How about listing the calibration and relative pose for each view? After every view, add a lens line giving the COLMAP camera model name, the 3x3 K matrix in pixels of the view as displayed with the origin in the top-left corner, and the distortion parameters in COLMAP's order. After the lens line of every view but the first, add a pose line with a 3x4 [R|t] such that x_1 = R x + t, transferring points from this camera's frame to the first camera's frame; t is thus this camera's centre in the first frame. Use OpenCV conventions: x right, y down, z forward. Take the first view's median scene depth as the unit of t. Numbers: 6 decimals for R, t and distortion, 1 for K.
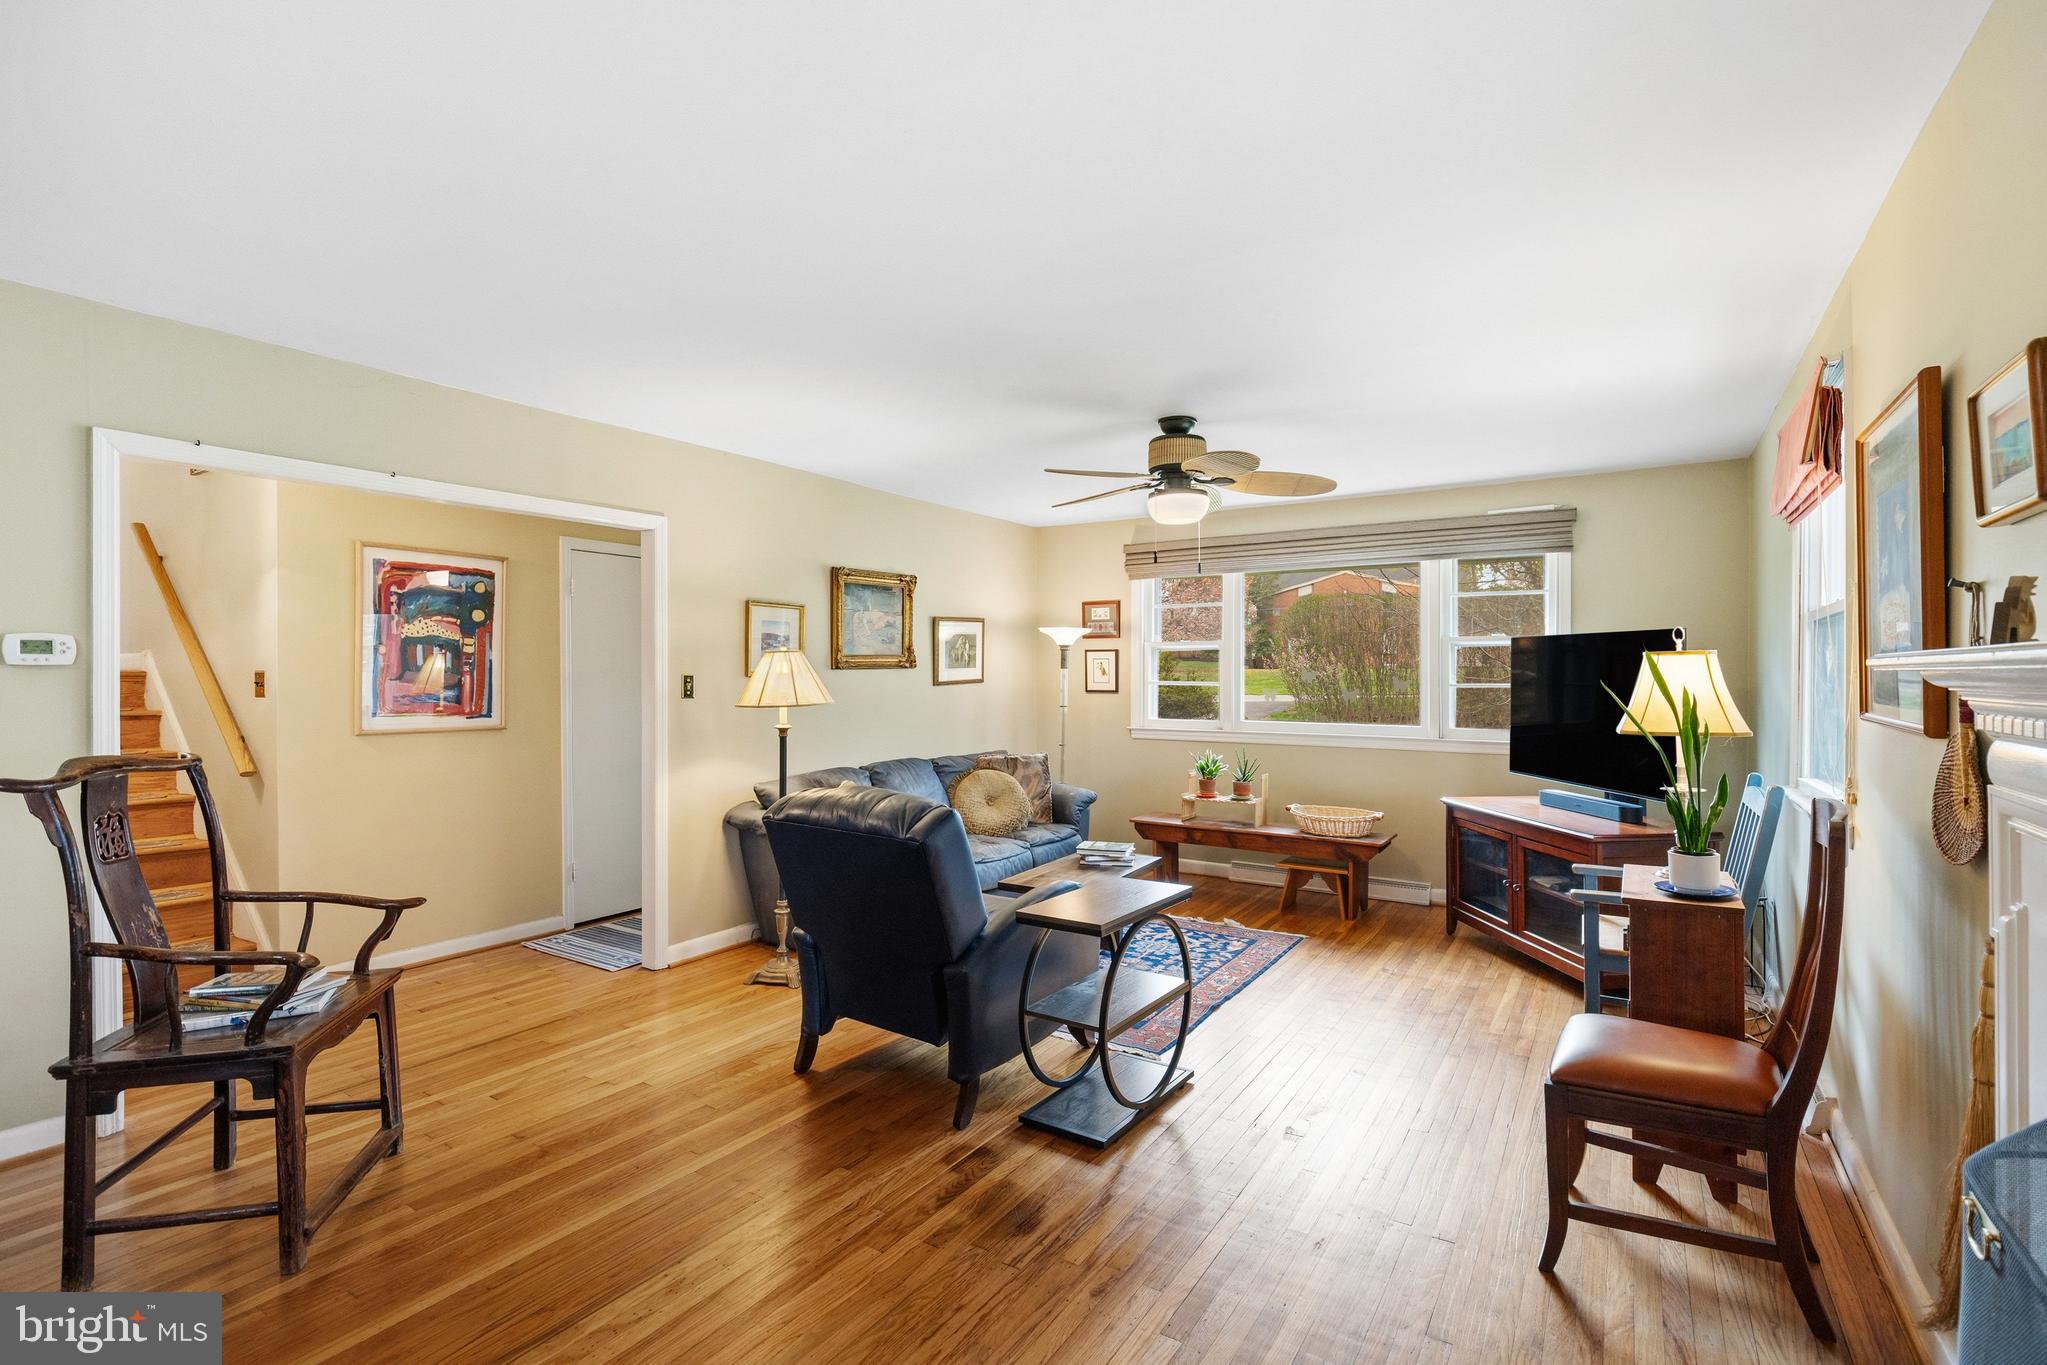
lens RADIAL K [[938.5, 0, 1023.5], [0, 938.5, 682.5], [0, 0, 1]] dist [-0.004080, -0.000700]
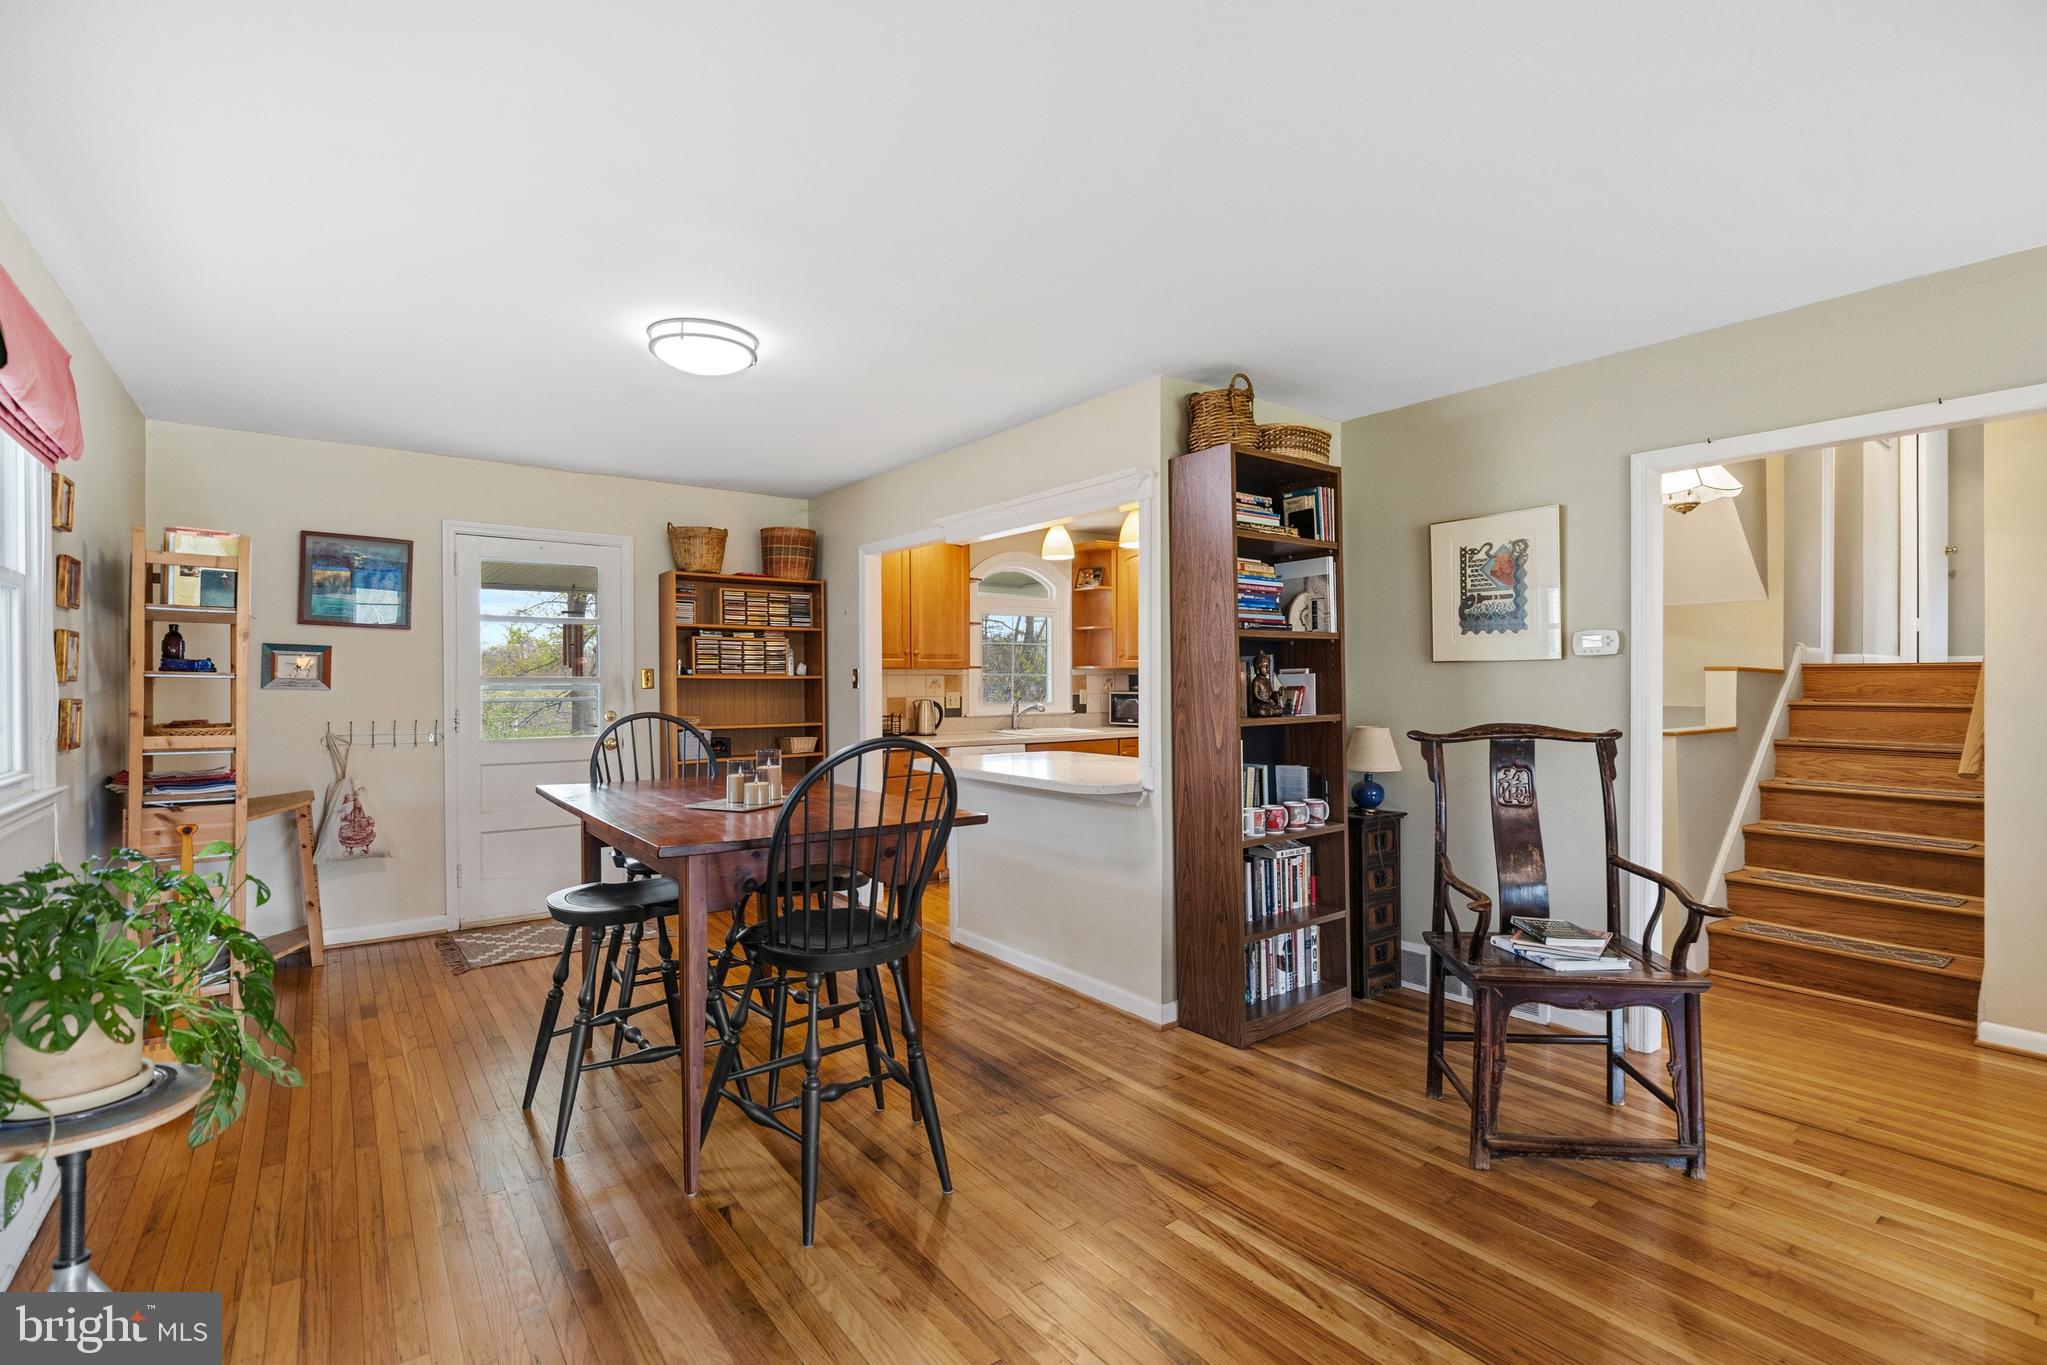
lens RADIAL K [[938.5, 0, 1023.5], [0, 938.5, 682.5], [0, 0, 1]] dist [-0.004080, -0.000700]
pose [[-0.340509, 0.003922, -0.940233, 0.480589], [0.000404, 0.999992, 0.004025, 0.016377], [0.940241, 0.000990, -0.340507, 0.805682]]
